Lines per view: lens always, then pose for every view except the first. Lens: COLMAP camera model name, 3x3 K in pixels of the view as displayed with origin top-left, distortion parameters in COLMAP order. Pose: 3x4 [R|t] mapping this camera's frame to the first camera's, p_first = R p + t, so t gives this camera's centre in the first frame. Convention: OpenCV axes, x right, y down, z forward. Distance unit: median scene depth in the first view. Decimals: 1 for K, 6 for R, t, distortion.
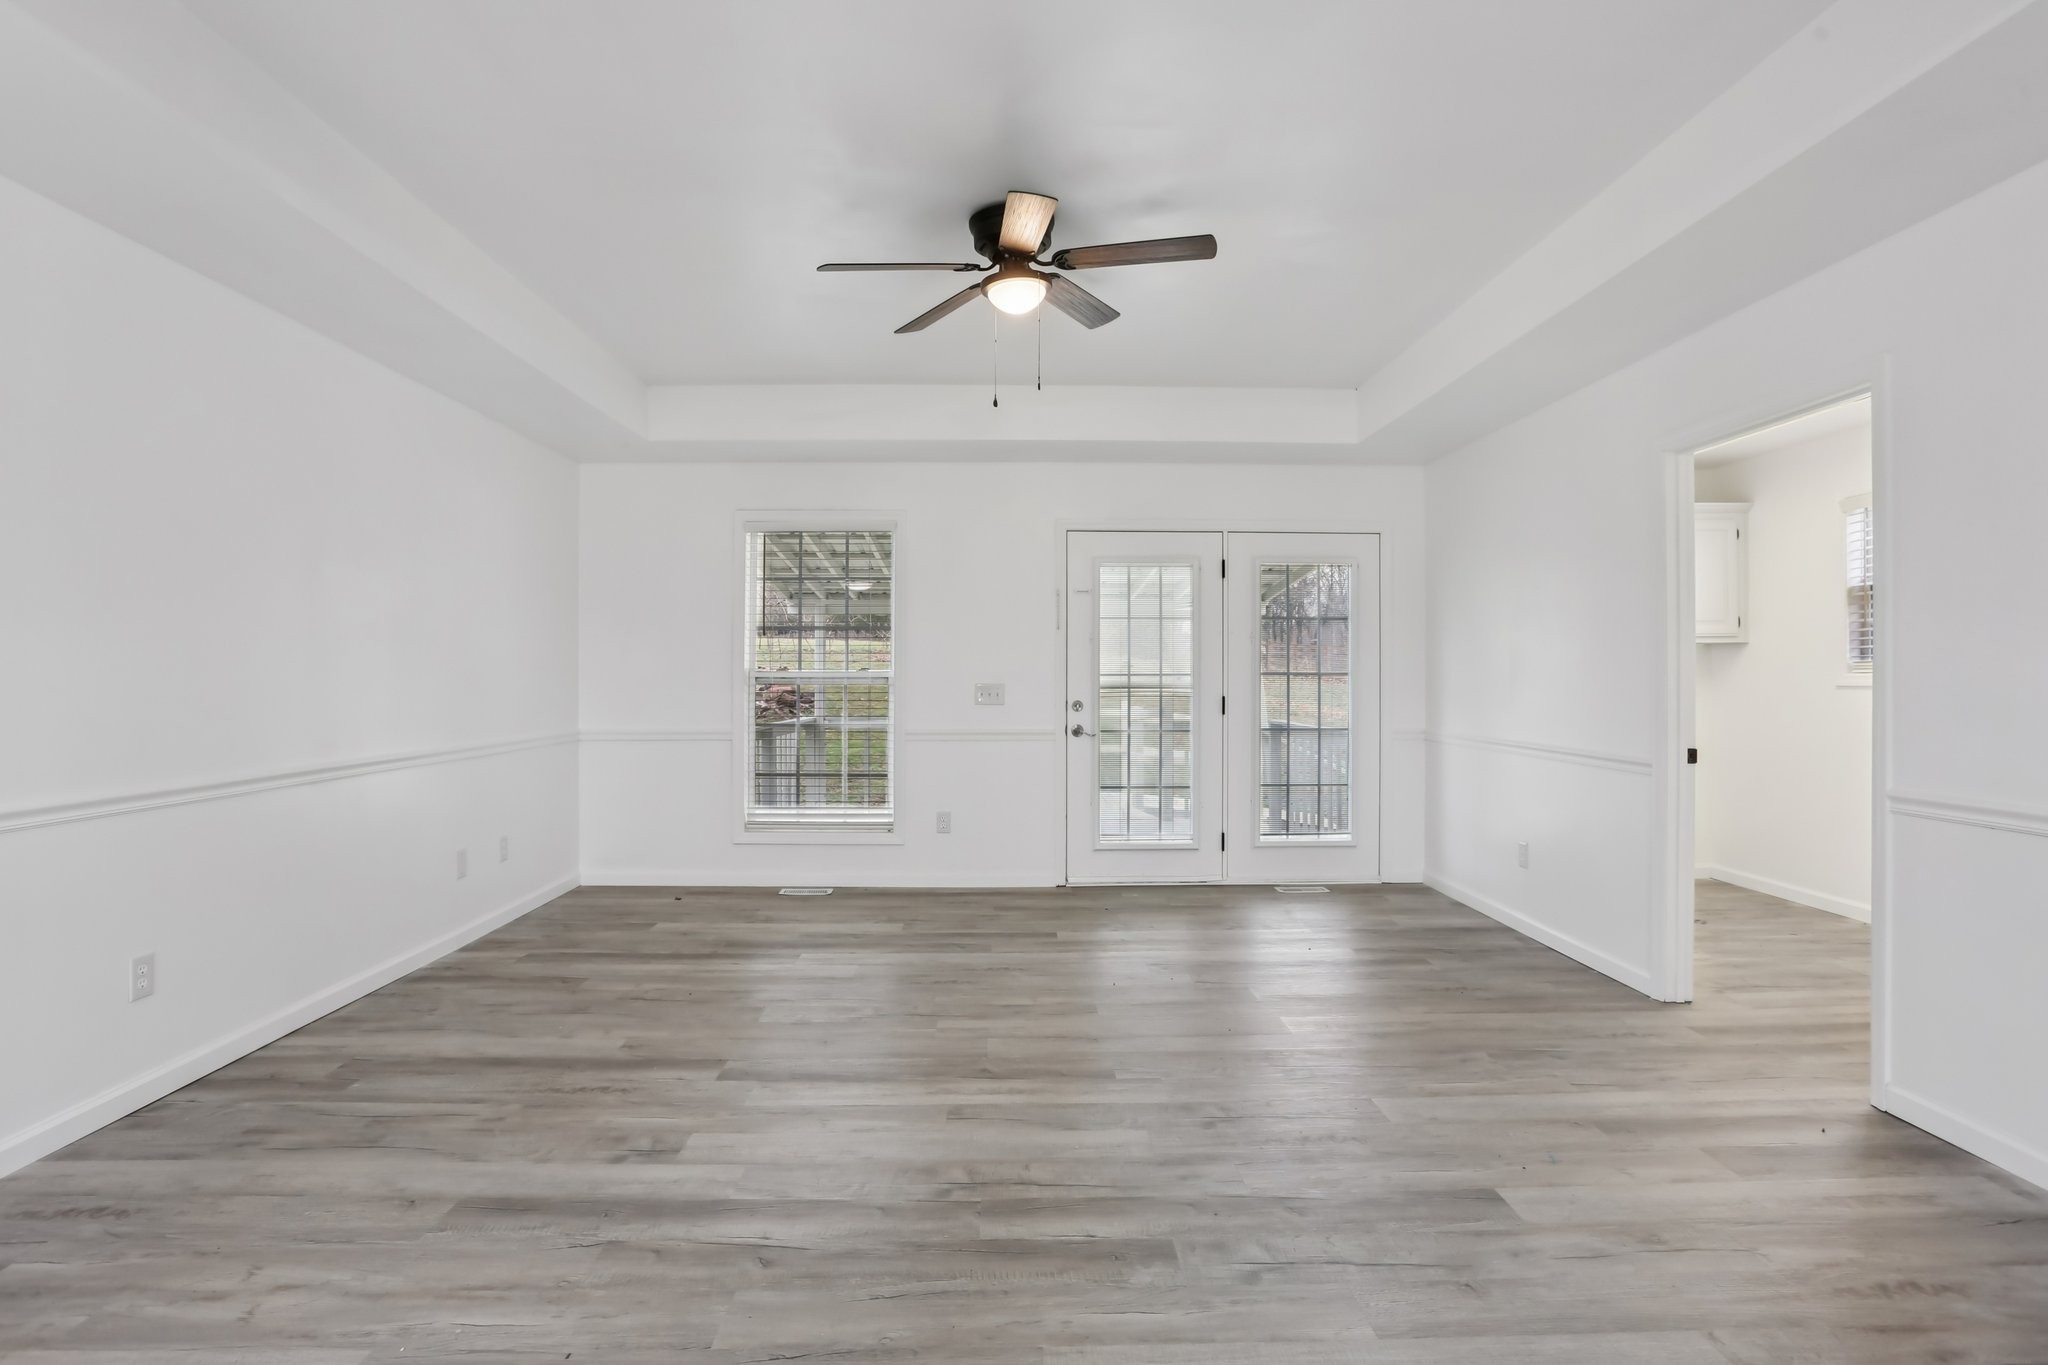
lens RADIAL K [[989.2, 0, 1037.2], [0, 989.2, 672.6], [0, 0, 1]] dist [-0.056815, 0.019059]
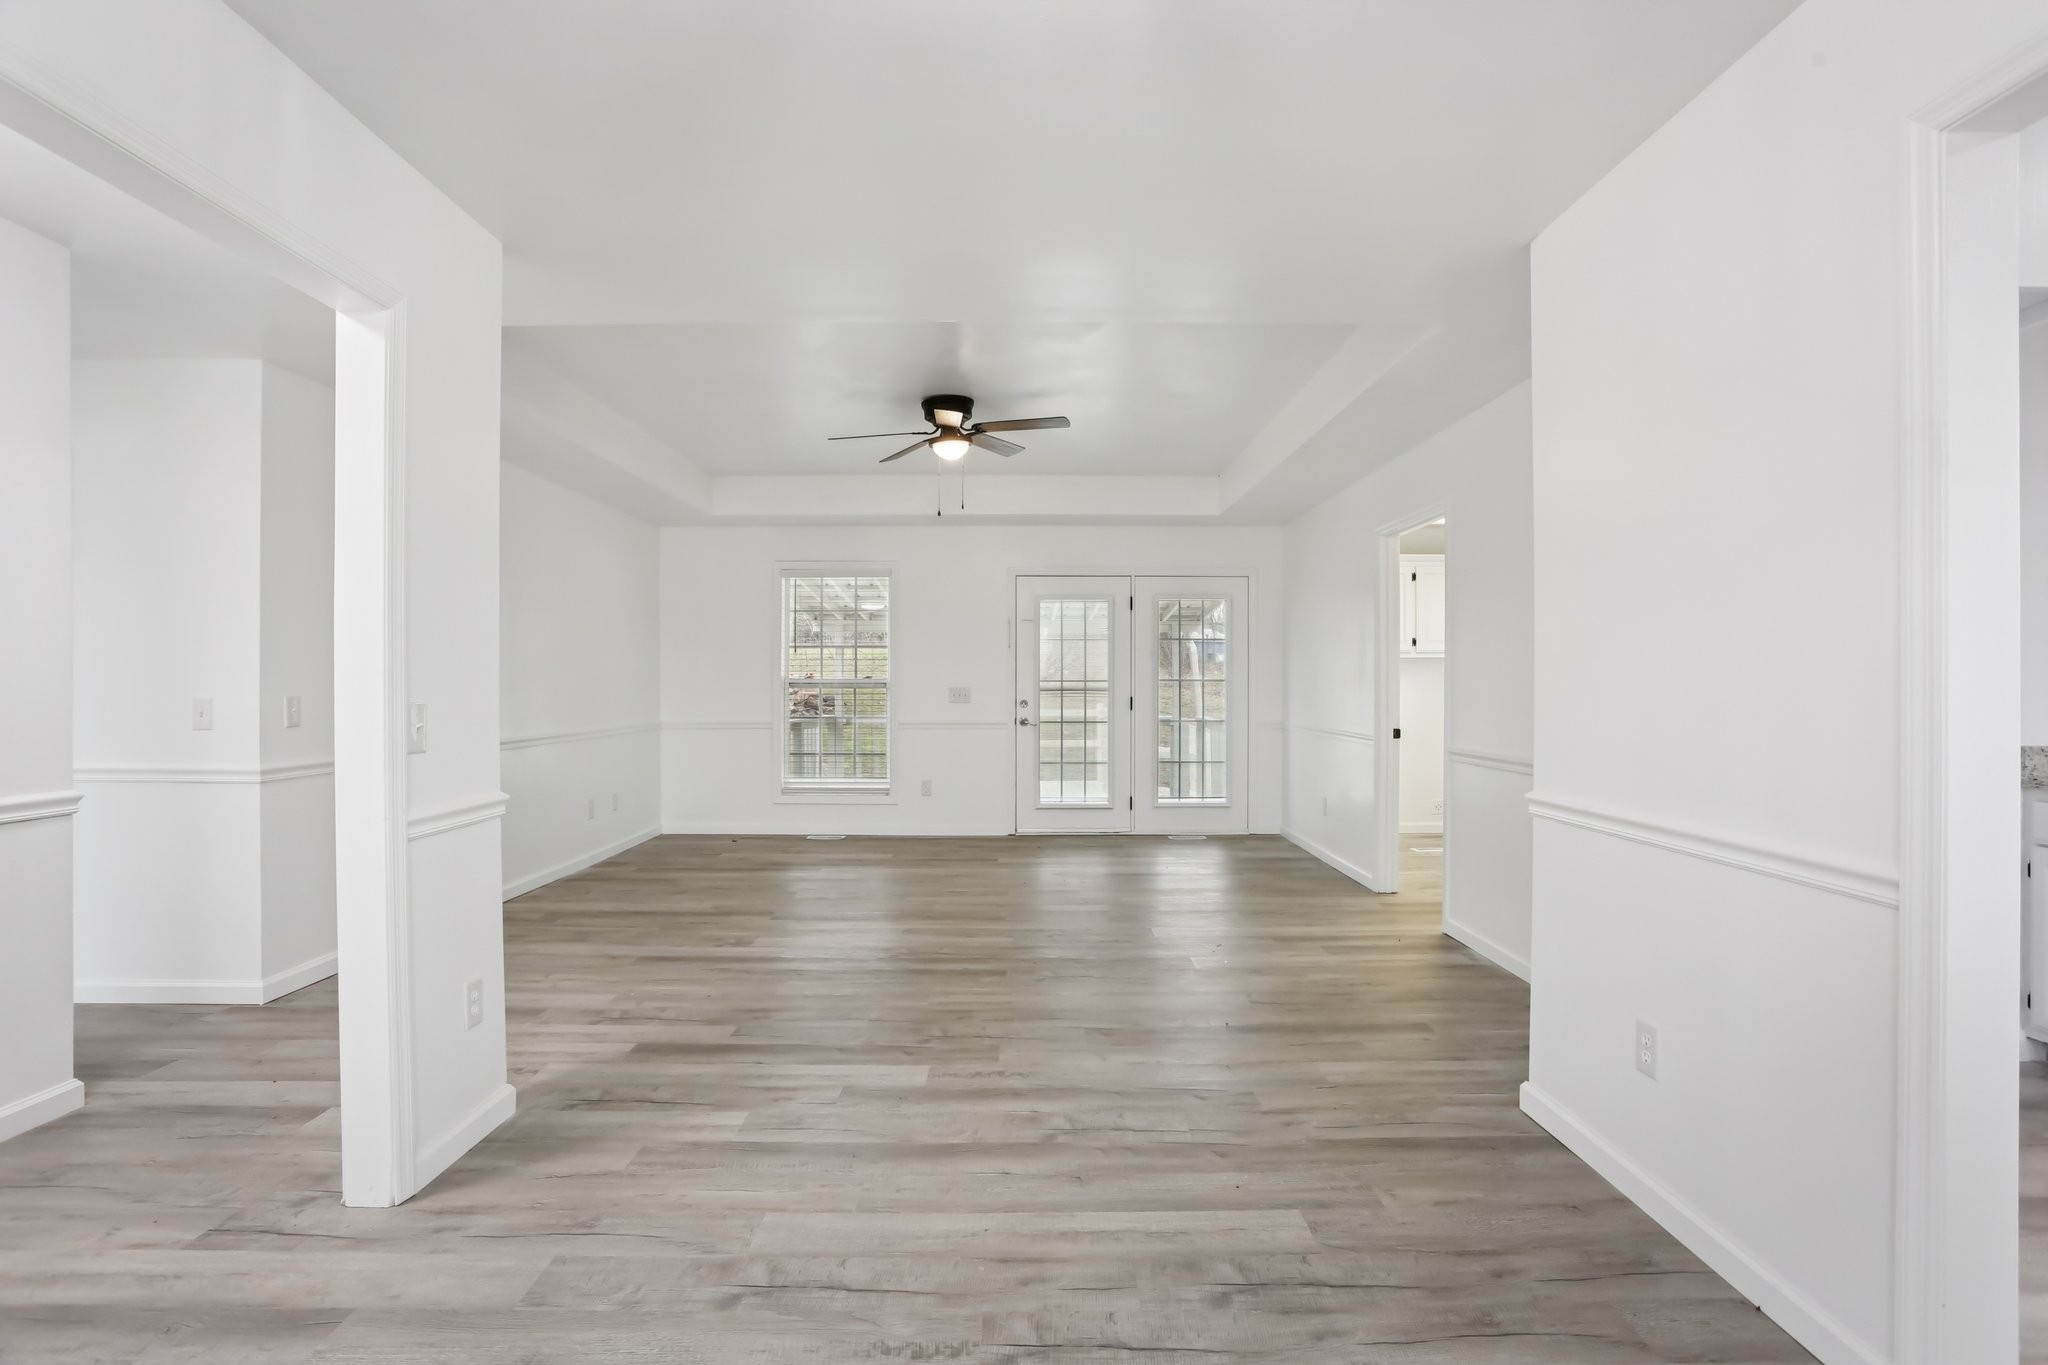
lens RADIAL K [[989.2, 0, 1045.0], [0, 989.2, 675.7], [0, 0, 1]] dist [-0.056815, 0.019059]
pose [[0.999865, -0.000743, -0.016385, 0.118586], [0.000698, 0.999996, -0.002762, -0.000871], [0.016387, 0.002751, 0.999862, -0.468113]]
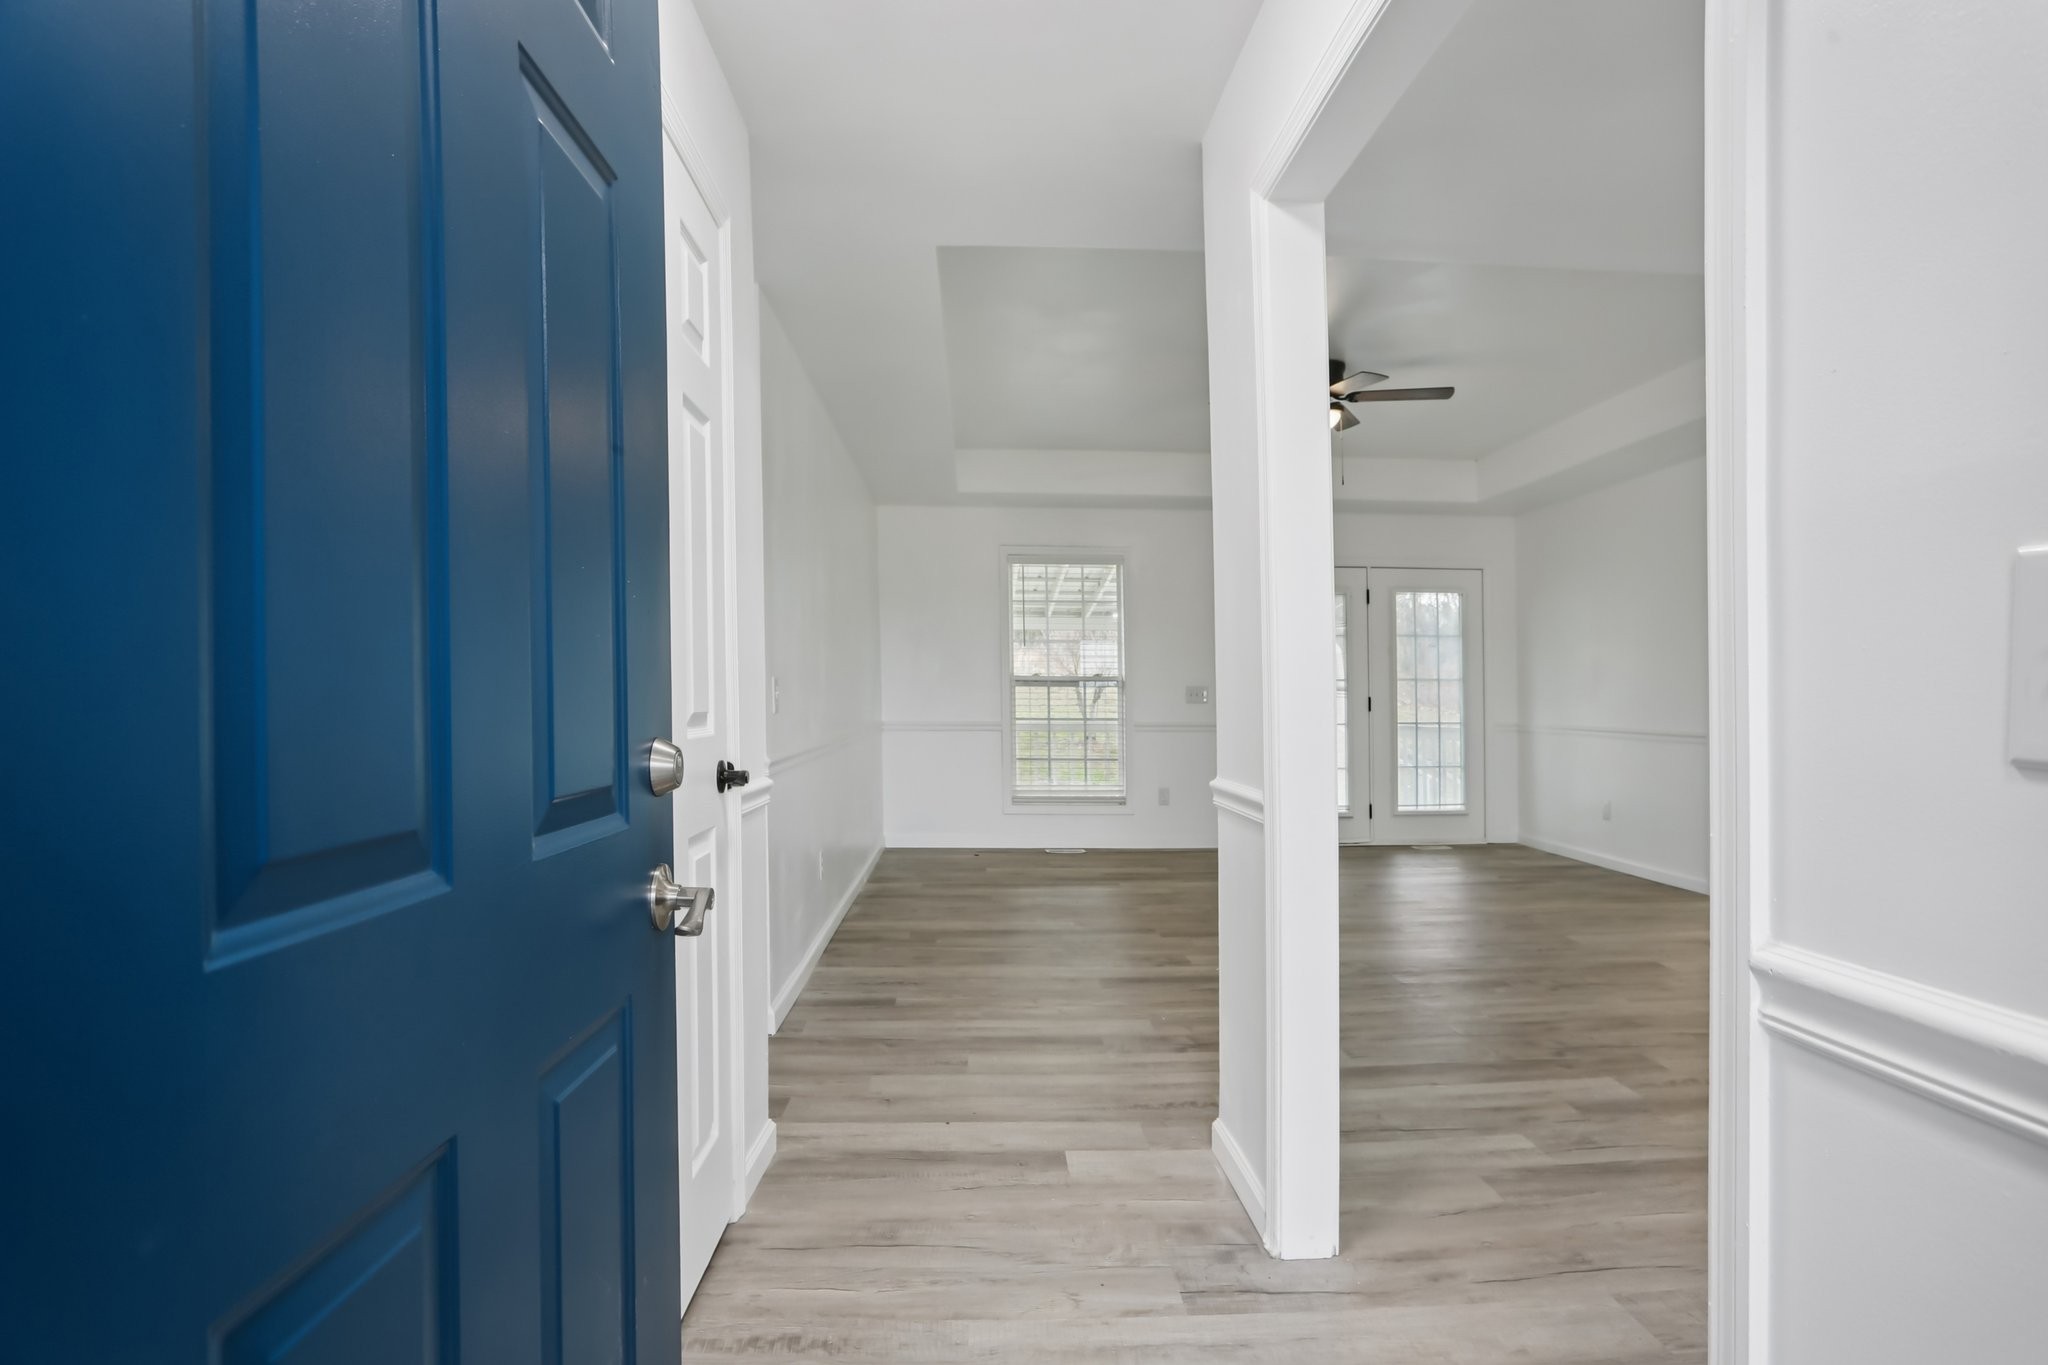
lens RADIAL K [[989.2, 0, 1009.0], [0, 989.2, 690.2], [0, 0, 1]] dist [-0.056815, 0.019059]
pose [[0.999981, -0.004478, 0.004196, -0.391610], [0.004506, 0.999967, -0.006817, 0.015425], [-0.004165, 0.006835, 0.999968, -0.421829]]
